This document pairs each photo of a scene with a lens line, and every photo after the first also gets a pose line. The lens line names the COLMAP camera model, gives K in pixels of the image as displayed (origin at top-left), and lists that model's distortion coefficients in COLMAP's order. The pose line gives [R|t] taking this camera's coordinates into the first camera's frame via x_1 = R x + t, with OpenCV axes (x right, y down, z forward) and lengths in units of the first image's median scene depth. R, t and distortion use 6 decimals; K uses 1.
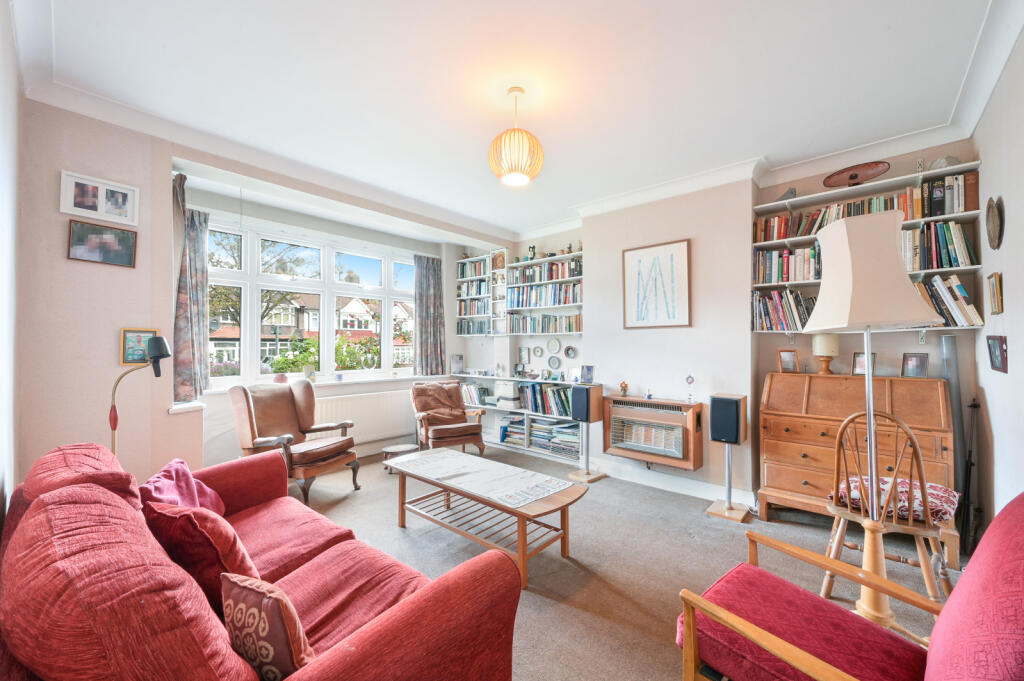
lens RADIAL K [[402.8, 0, 510.2], [0, 402.8, 340.8], [0, 0, 1]] dist [0.000879, 0.000181]
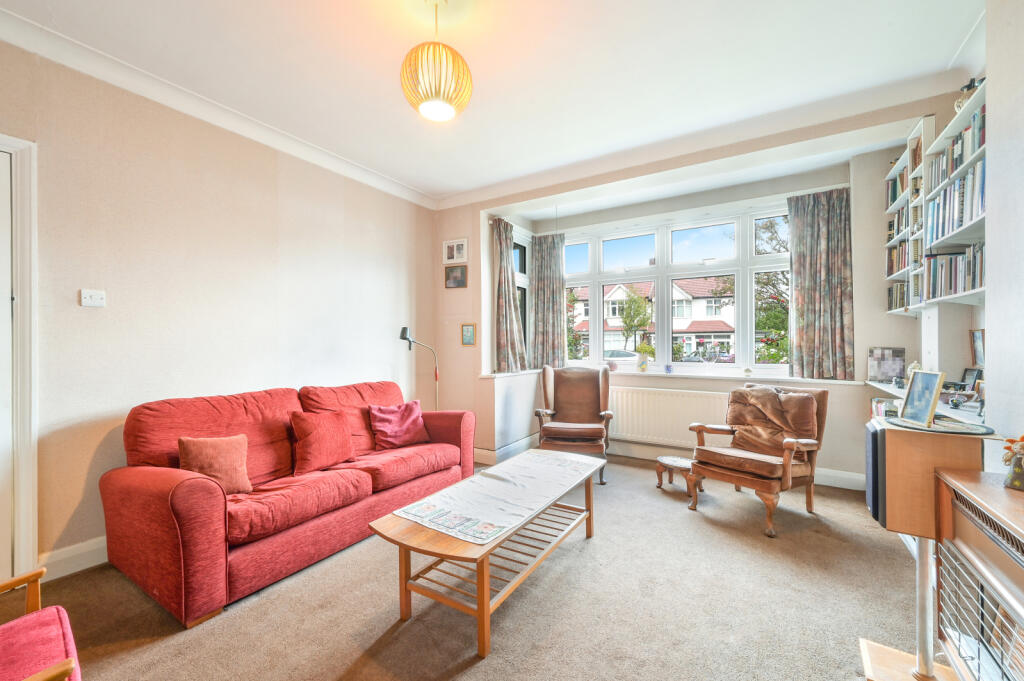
lens RADIAL K [[402.8, 0, 513.7], [0, 402.8, 343.3], [0, 0, 1]] dist [0.000879, 0.000181]
pose [[0.179847, 0.004422, -0.983685, 0.712515], [0.013538, 0.999884, 0.006970, 0.038510], [0.983601, -0.014571, 0.179767, 0.867455]]
